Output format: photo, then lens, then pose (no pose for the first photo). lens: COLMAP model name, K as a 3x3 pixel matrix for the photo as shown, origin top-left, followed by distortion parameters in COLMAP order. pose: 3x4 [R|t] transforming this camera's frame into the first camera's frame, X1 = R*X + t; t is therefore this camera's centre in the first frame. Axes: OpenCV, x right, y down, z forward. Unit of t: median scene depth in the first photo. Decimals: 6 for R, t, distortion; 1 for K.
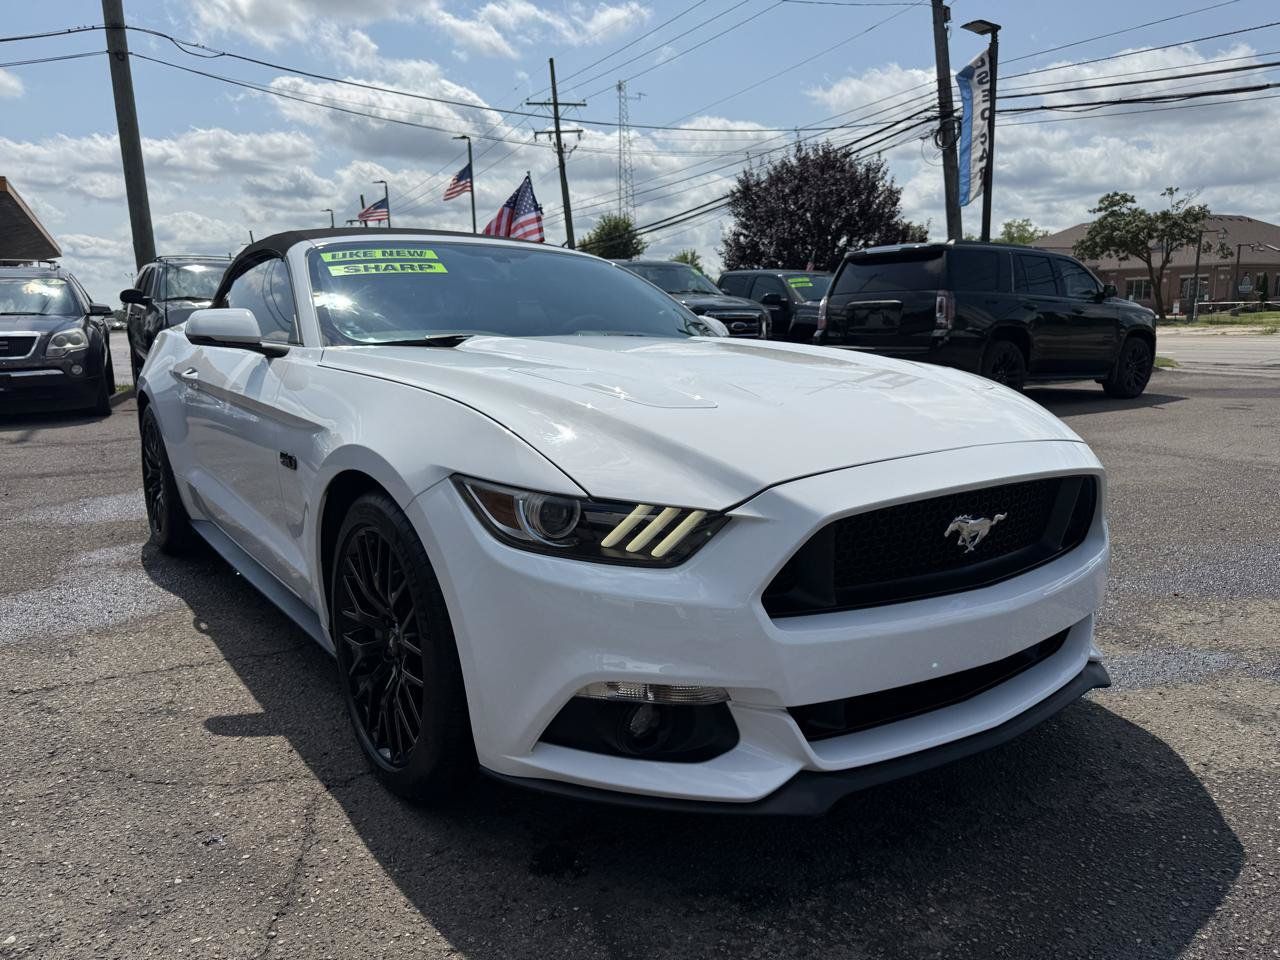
lens RADIAL K [[908.2, 0, 631.1], [0, 908.2, 489.4], [0, 0, 1]] dist [0.001186, -0.009223]
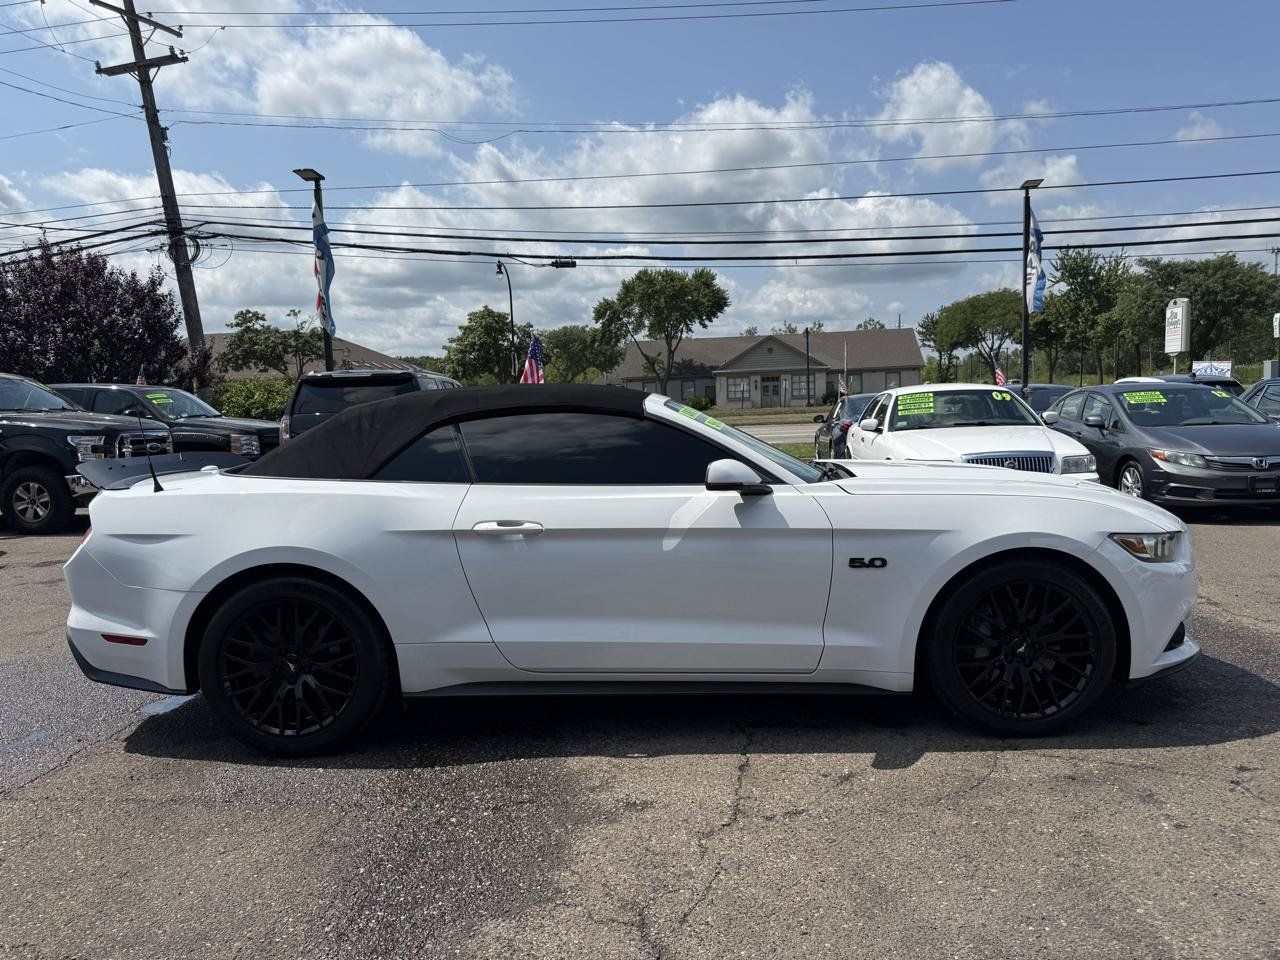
lens RADIAL K [[908.2, 0, 631.1], [0, 908.2, 489.4], [0, 0, 1]] dist [0.001186, -0.009223]
pose [[0.614391, -0.078137, 0.785123, -0.573499], [0.167603, 0.985299, -0.033097, -0.053937], [-0.770994, 0.151924, 0.618455, 0.135018]]
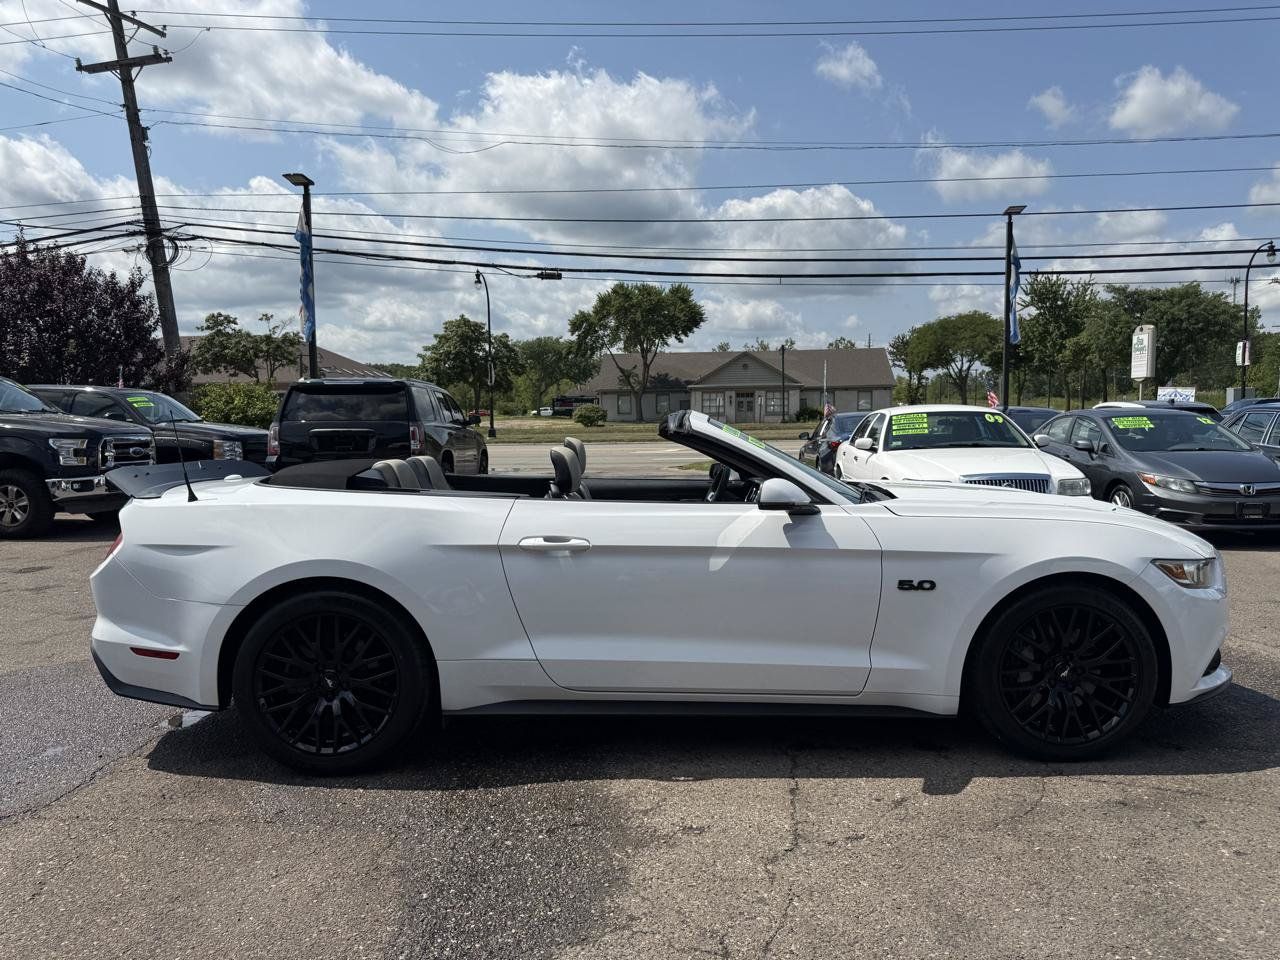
lens RADIAL K [[913.5, 0, 634.3], [0, 913.5, 482.2], [0, 0, 1]] dist [-0.004344, -0.003188]
pose [[0.587689, -0.048915, 0.807607, -0.596551], [0.150525, 0.987354, -0.049735, -0.062441], [-0.794961, 0.150794, 0.587621, 0.167396]]
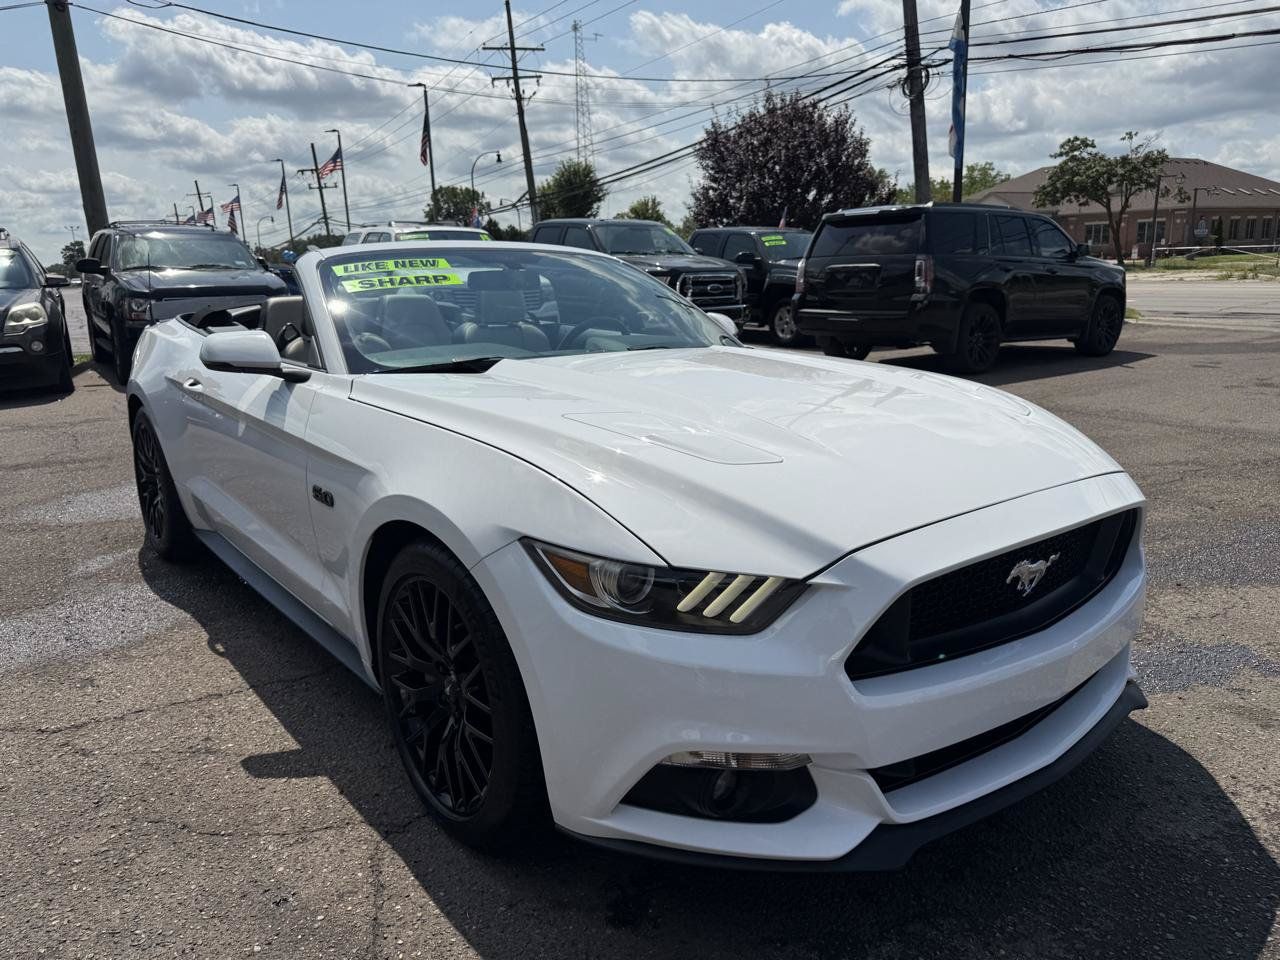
lens RADIAL K [[911.6, 0, 632.8], [0, 911.6, 486.2], [0, 0, 1]] dist [-0.002294, -0.007206]
pose [[0.998985, -0.020689, 0.040010, -0.027716], [0.018656, 0.998547, 0.050554, -0.029245], [-0.040998, -0.049756, 0.997920, 0.001470]]
